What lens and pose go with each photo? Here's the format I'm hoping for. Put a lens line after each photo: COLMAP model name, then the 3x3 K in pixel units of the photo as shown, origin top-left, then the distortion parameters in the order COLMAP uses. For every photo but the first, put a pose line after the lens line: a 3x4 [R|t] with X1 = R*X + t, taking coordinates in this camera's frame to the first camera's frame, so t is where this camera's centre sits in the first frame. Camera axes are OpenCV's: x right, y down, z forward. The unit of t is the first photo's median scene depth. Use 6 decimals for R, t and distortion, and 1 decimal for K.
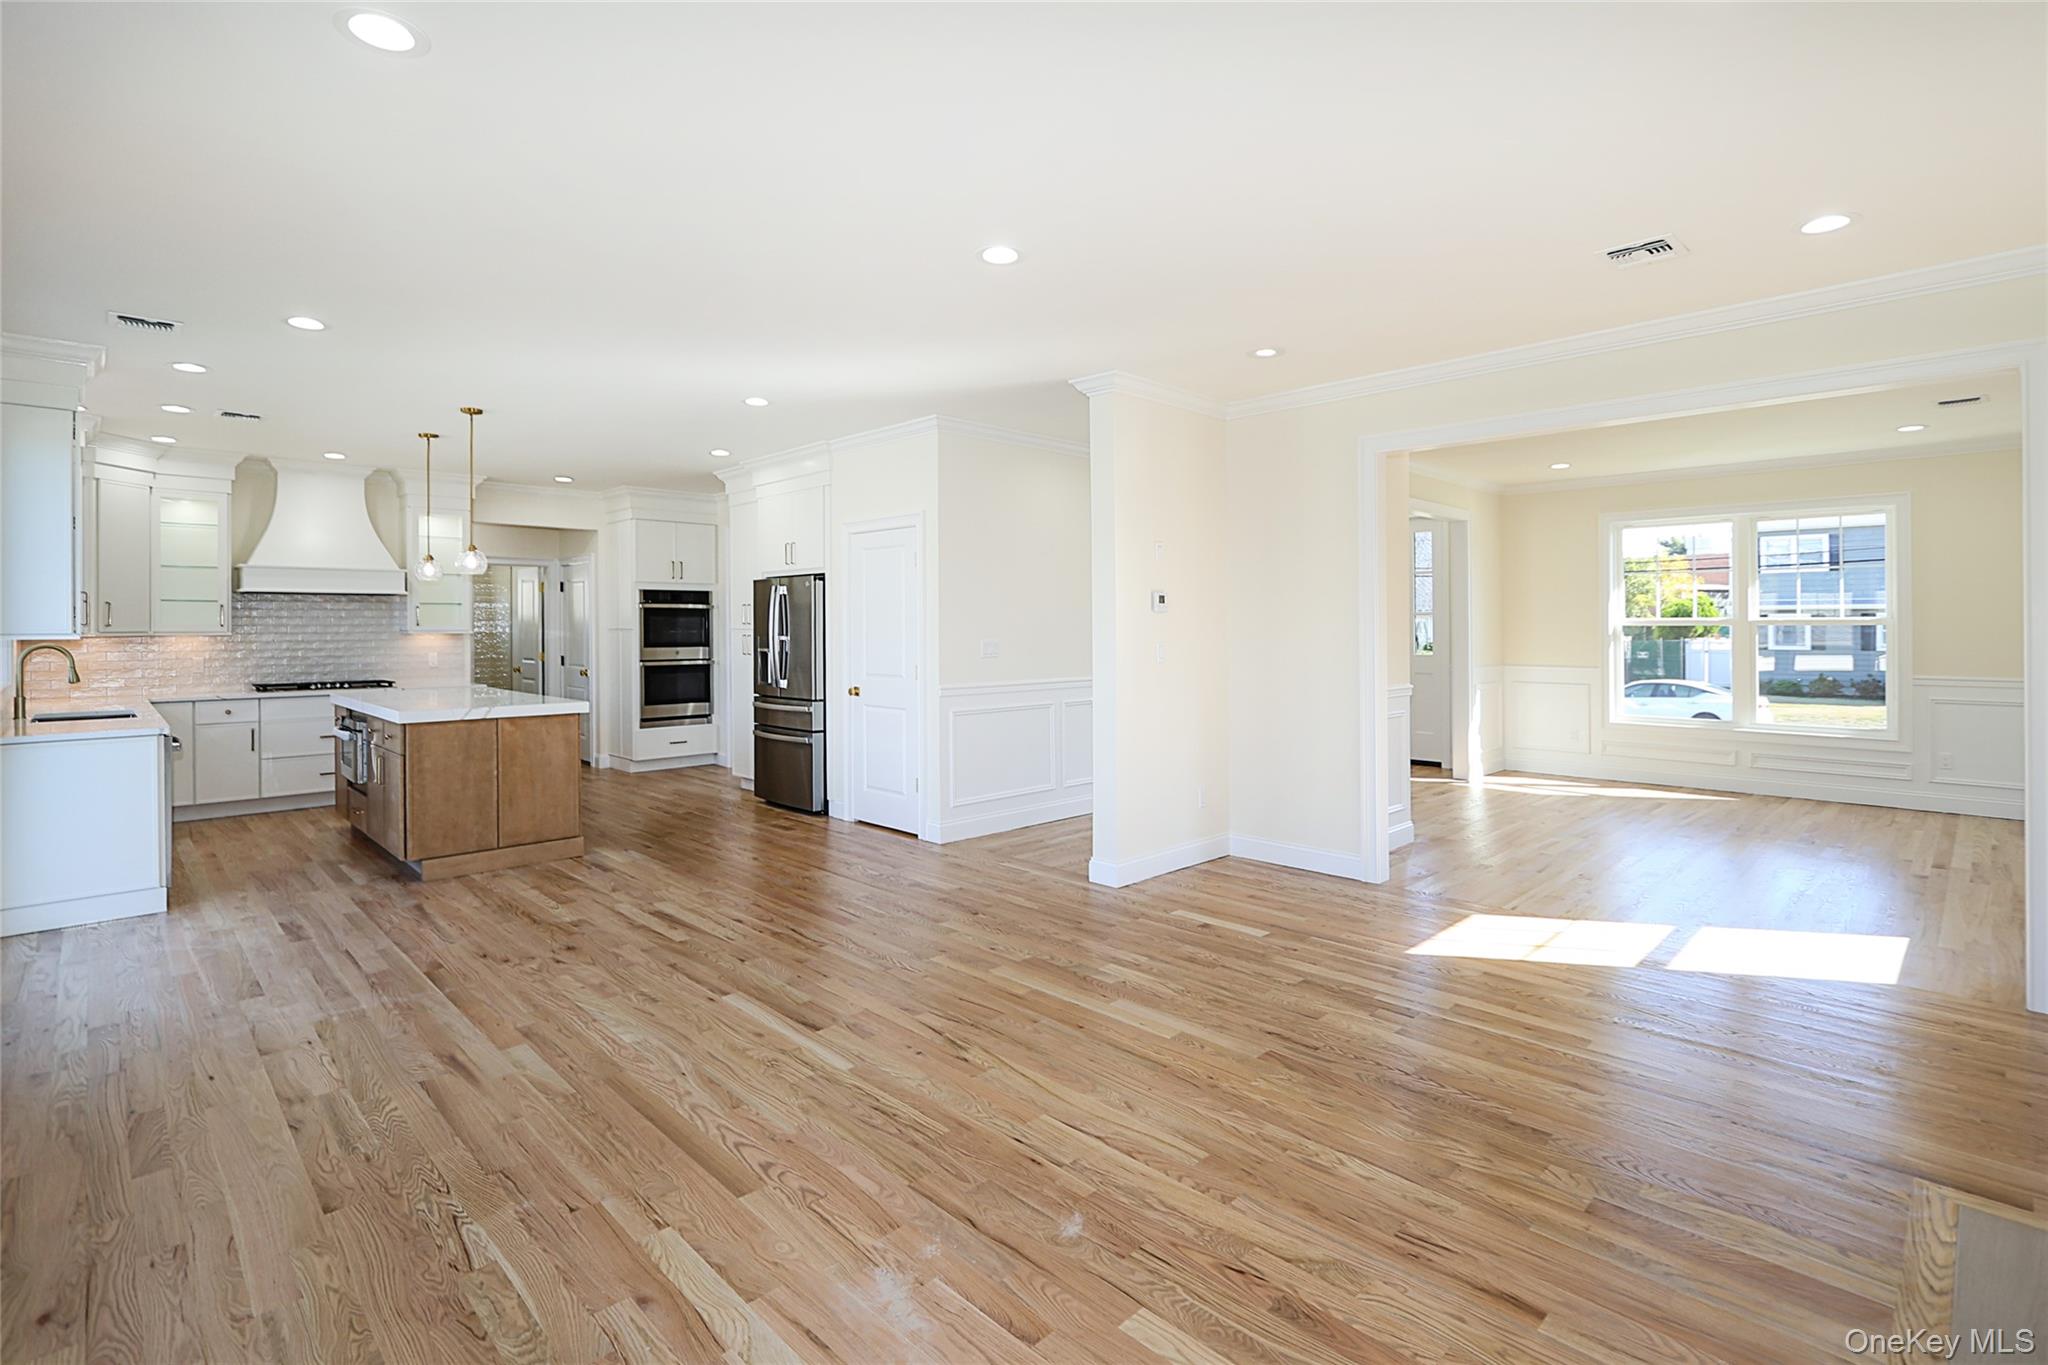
lens RADIAL K [[975.0, 0, 1047.0], [0, 975.0, 627.1], [0, 0, 1]] dist [-0.010208, 0.000005]
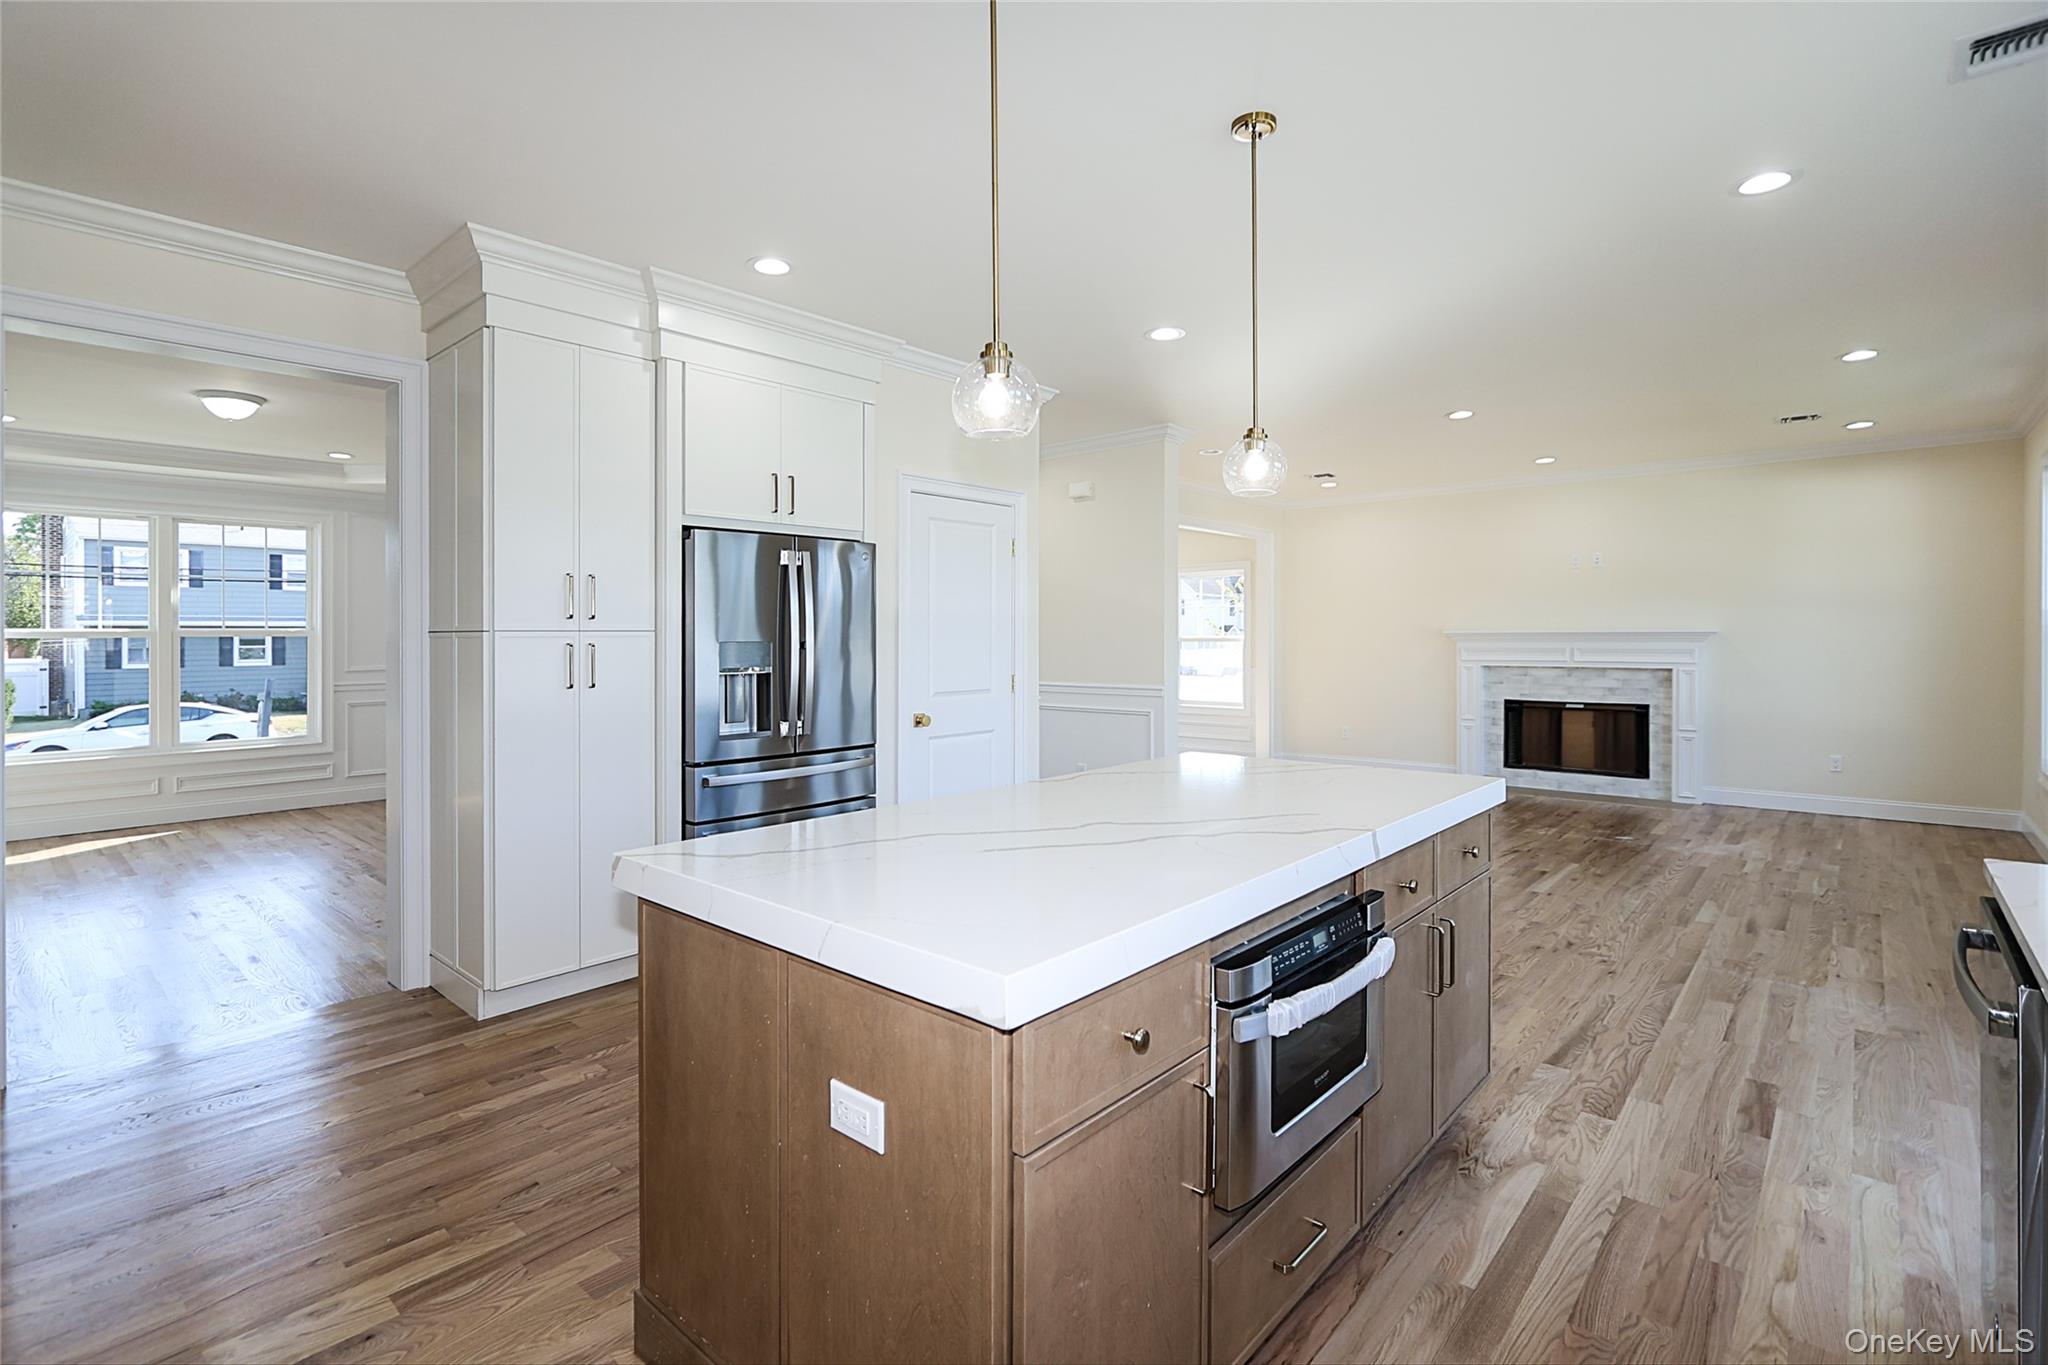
lens RADIAL K [[975.0, 0, 961.5], [0, 975.0, 660.0], [0, 0, 1]] dist [-0.010208, 0.000005]
pose [[-0.041457, -0.018053, 0.998977, -1.104655], [0.005106, 0.999820, 0.018280, 0.012340], [-0.999127, 0.005859, -0.041357, 1.238109]]
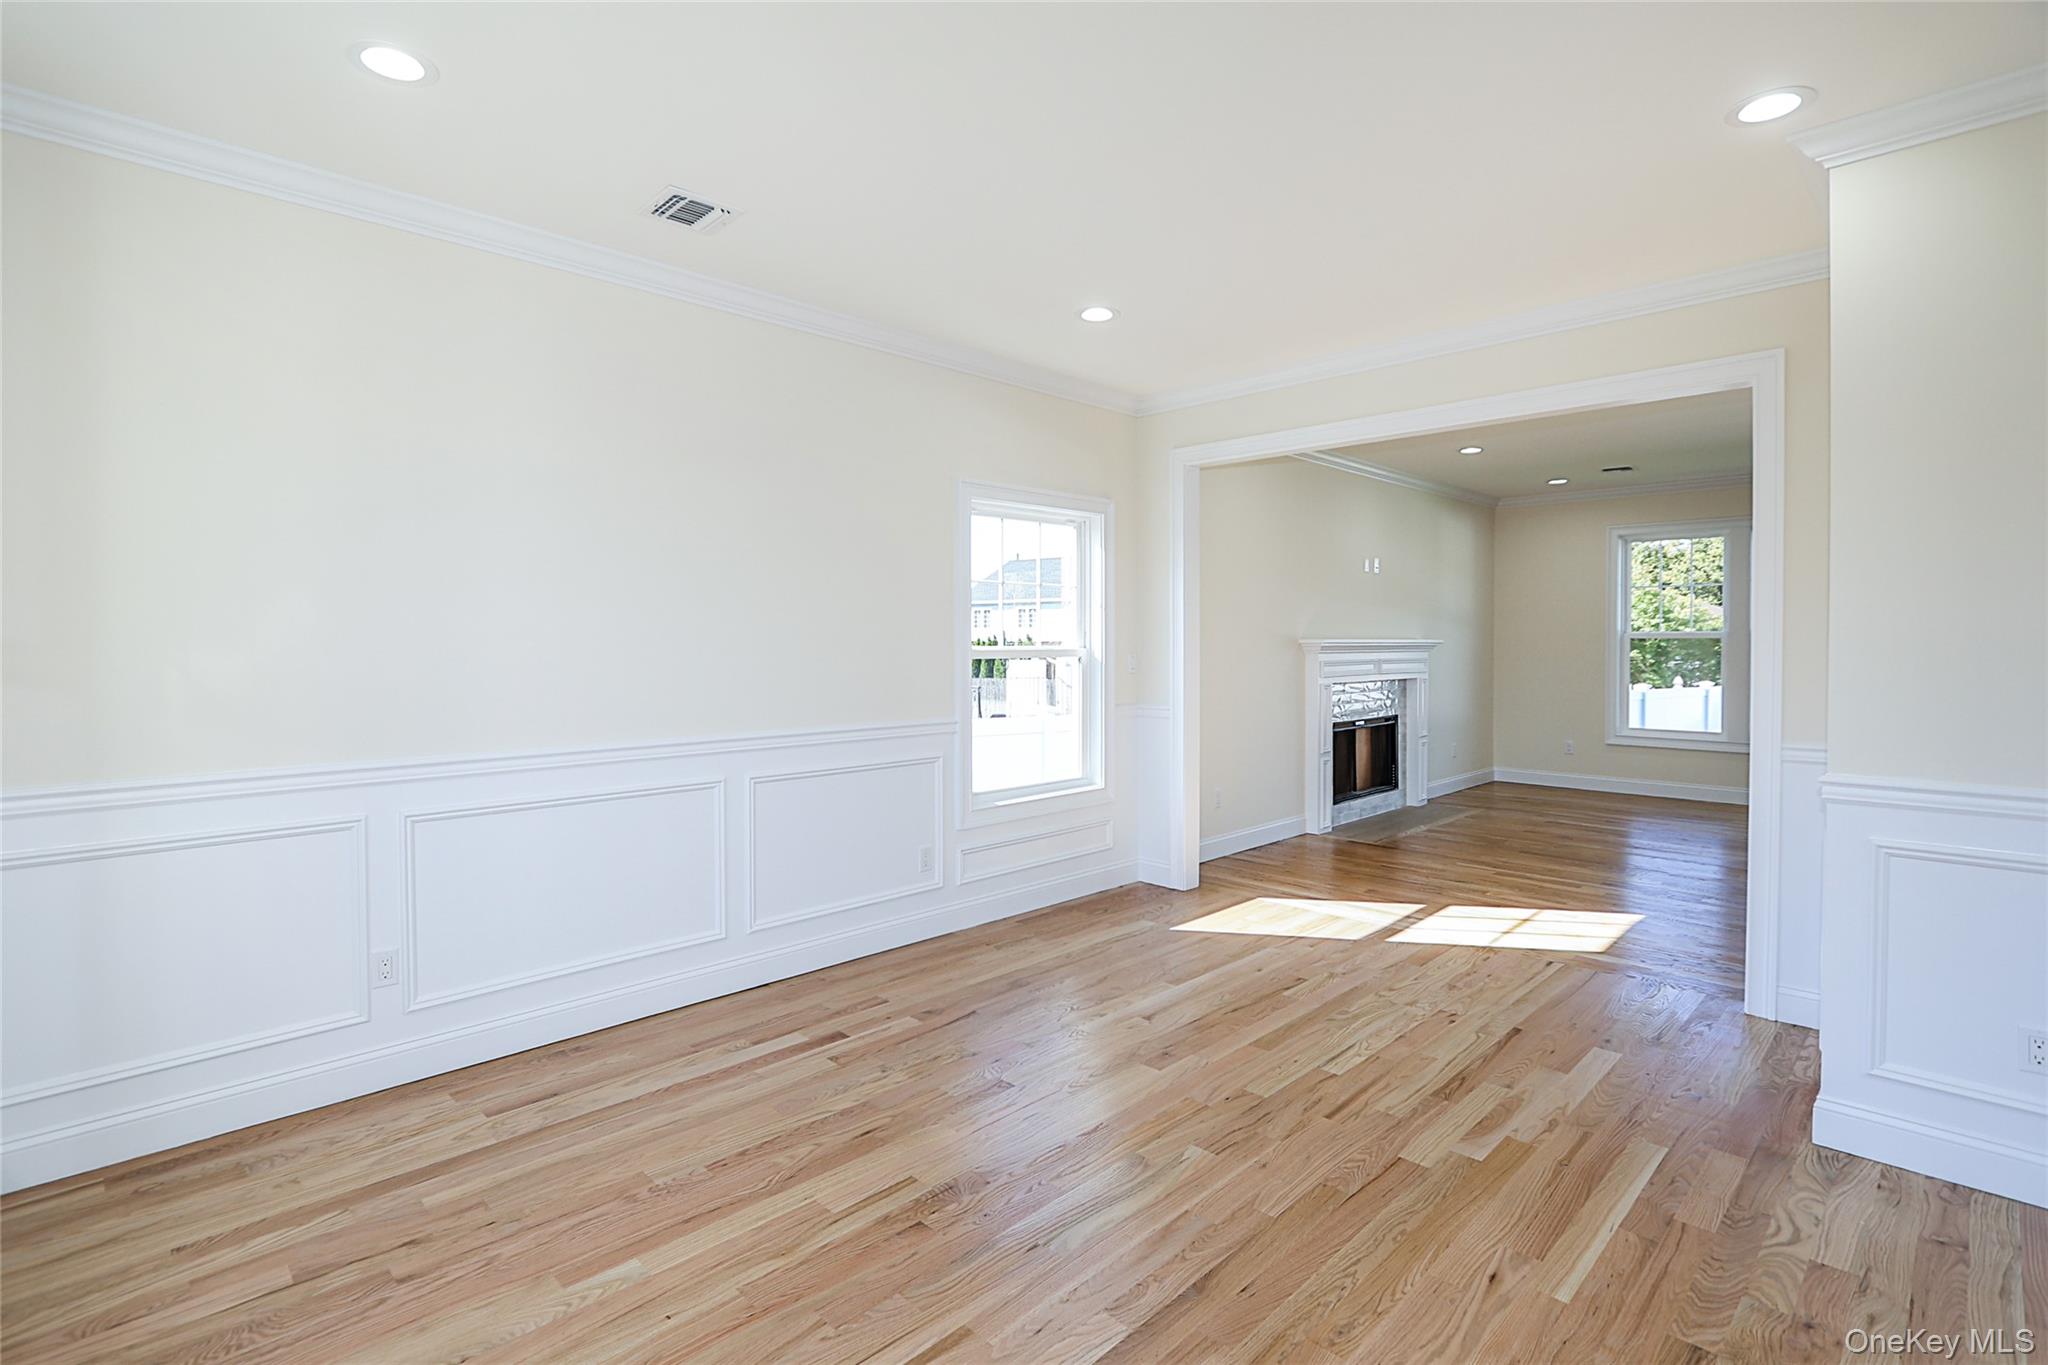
lens RADIAL K [[975.0, 0, 987.0], [0, 975.0, 634.9], [0, 0, 1]] dist [-0.010208, 0.000005]
pose [[-0.999627, 0.000037, 0.027300, 0.760677], [0.000054, 1.000000, 0.000609, 0.000126], [-0.027300, 0.000611, -0.999627, 1.525694]]
